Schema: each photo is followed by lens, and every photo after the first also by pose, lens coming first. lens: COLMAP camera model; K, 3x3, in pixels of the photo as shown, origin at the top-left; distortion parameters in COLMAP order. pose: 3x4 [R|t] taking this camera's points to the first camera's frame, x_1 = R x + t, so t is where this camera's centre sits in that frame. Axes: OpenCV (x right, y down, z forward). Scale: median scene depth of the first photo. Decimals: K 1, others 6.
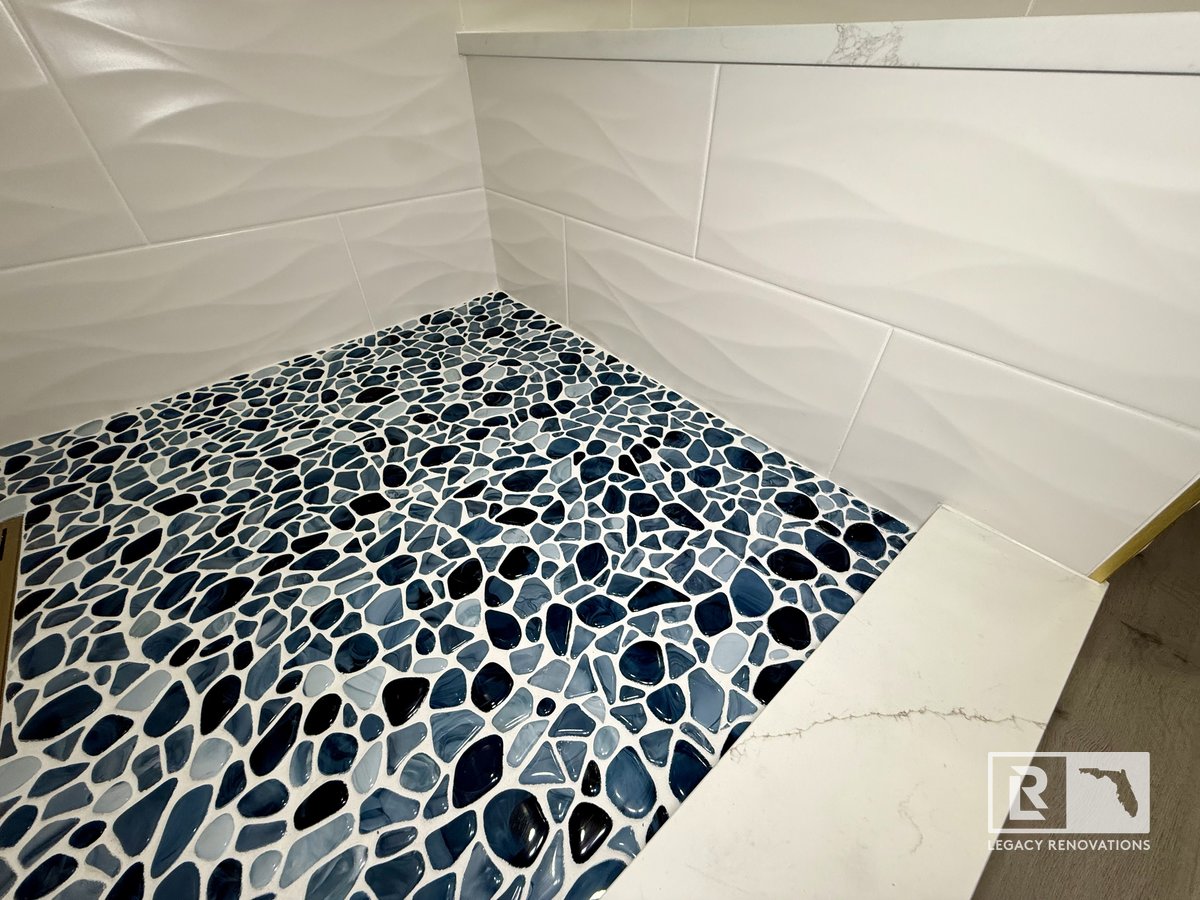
lens RADIAL K [[479.4, 0, 600.8], [0, 479.4, 445.5], [0, 0, 1]] dist [-0.000799, 0.000312]
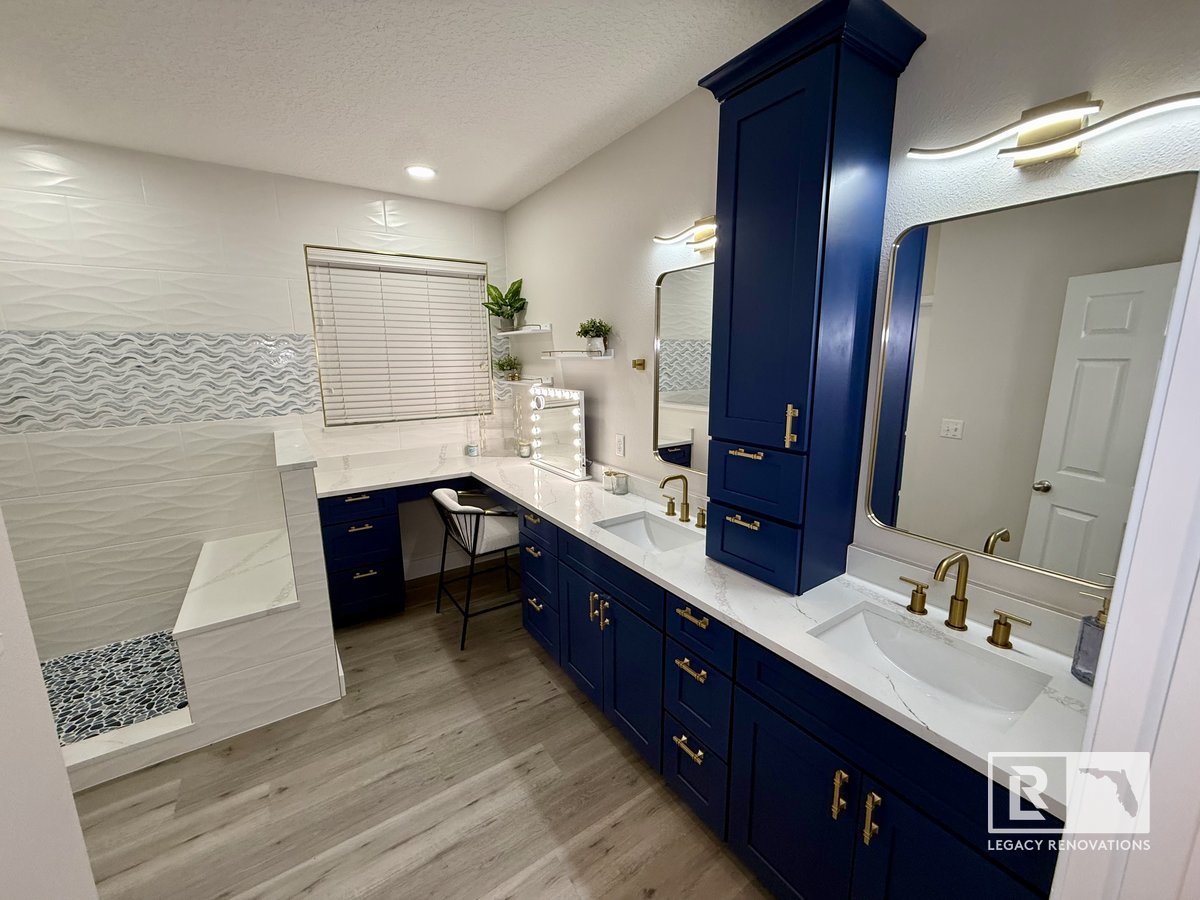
lens RADIAL K [[479.4, 0, 596.2], [0, 479.4, 447.6], [0, 0, 1]] dist [-0.000799, 0.000312]
pose [[0.994411, 0.015456, -0.104438, 3.730044], [-0.064473, 0.872246, -0.484799, -0.009048], [0.083602, 0.488823, 0.868368, -2.687780]]
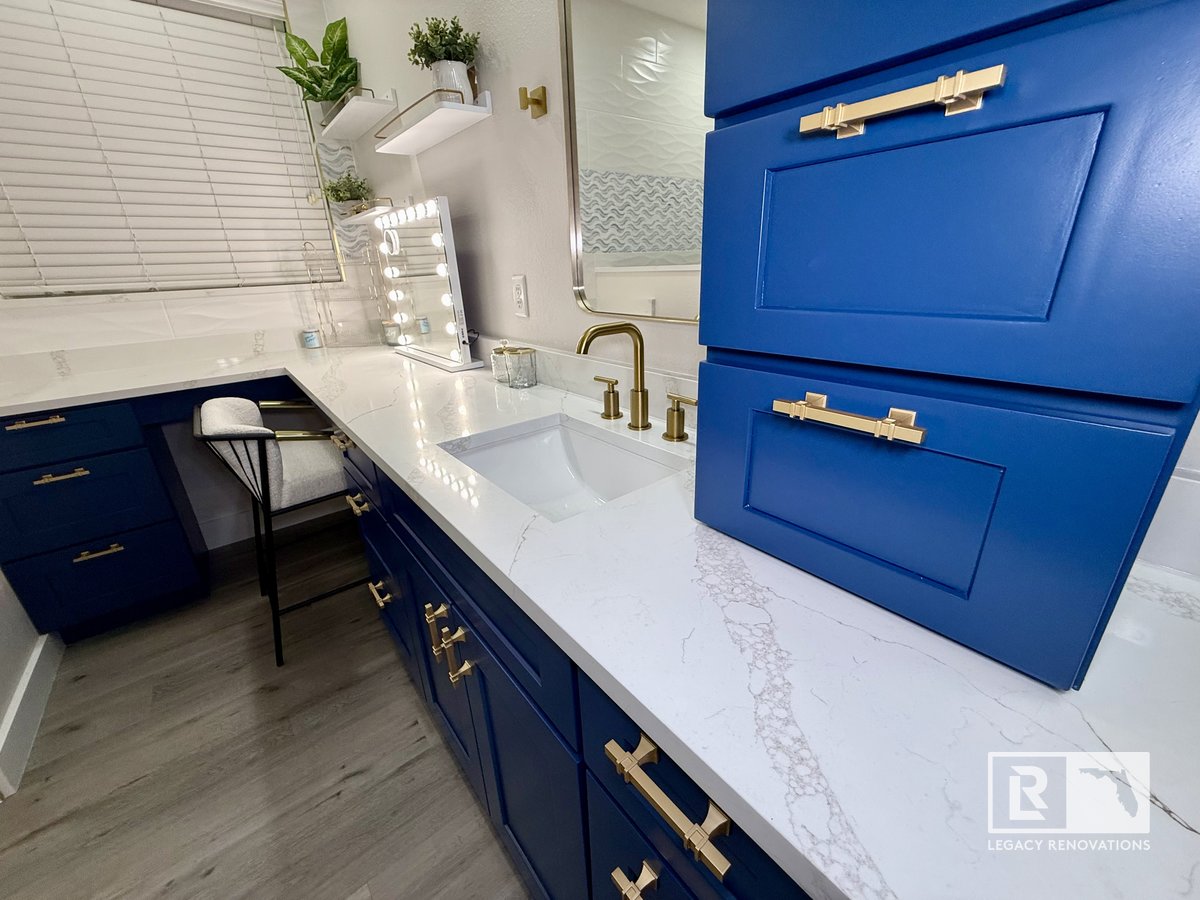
lens RADIAL K [[479.4, 0, 596.9], [0, 479.4, 447.4], [0, 0, 1]] dist [-0.000799, 0.000312]
pose [[0.999192, -0.026963, -0.029819, 3.911609], [0.015848, 0.945857, -0.324197, -0.672936], [0.036946, 0.323462, 0.945520, -0.907119]]
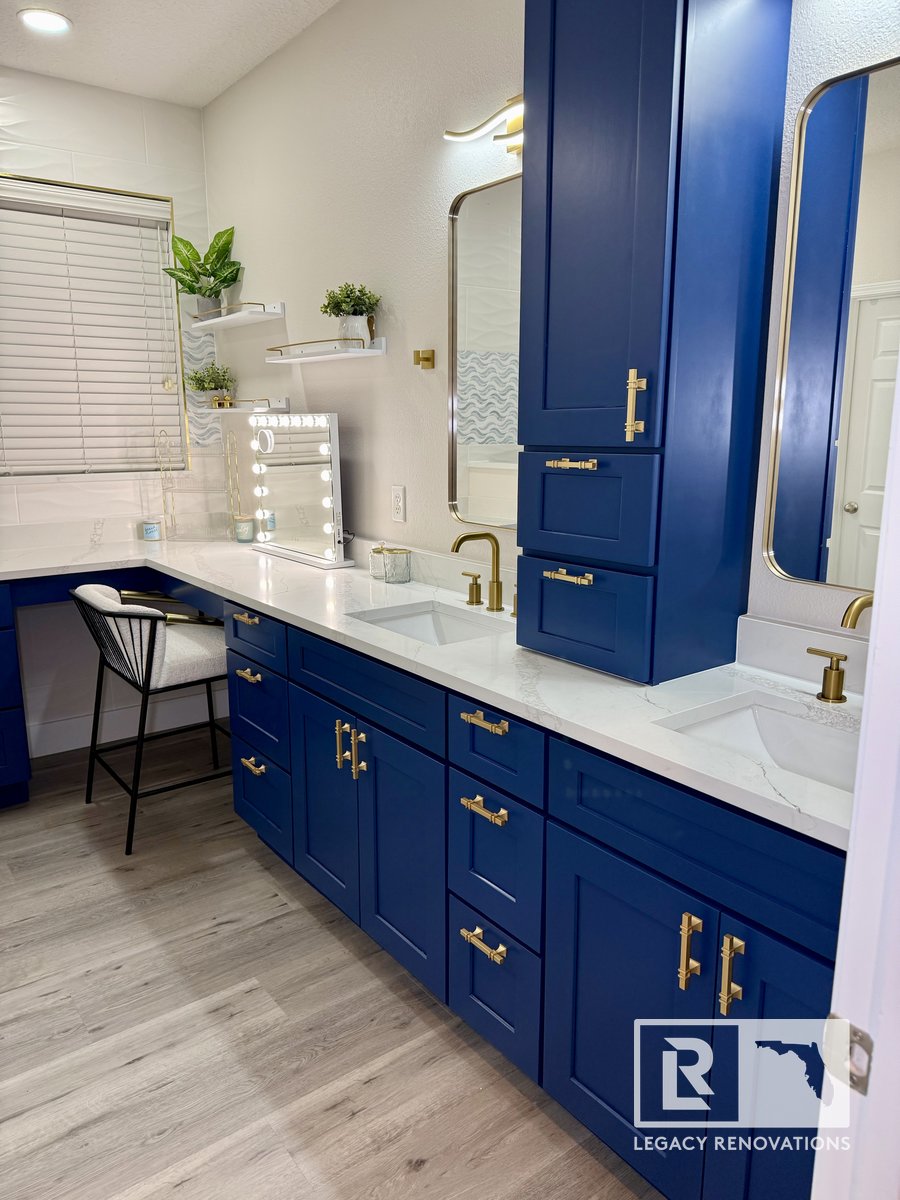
lens RADIAL K [[845.9, 0, 445.2], [0, 845.9, 603.9], [0, 0, 1]] dist [0.053791, -0.070142]
pose [[0.998750, 0.013412, -0.048149, 3.966427], [-0.034411, 0.883189, -0.467753, 0.441107], [0.036251, 0.468825, 0.882547, -2.660960]]
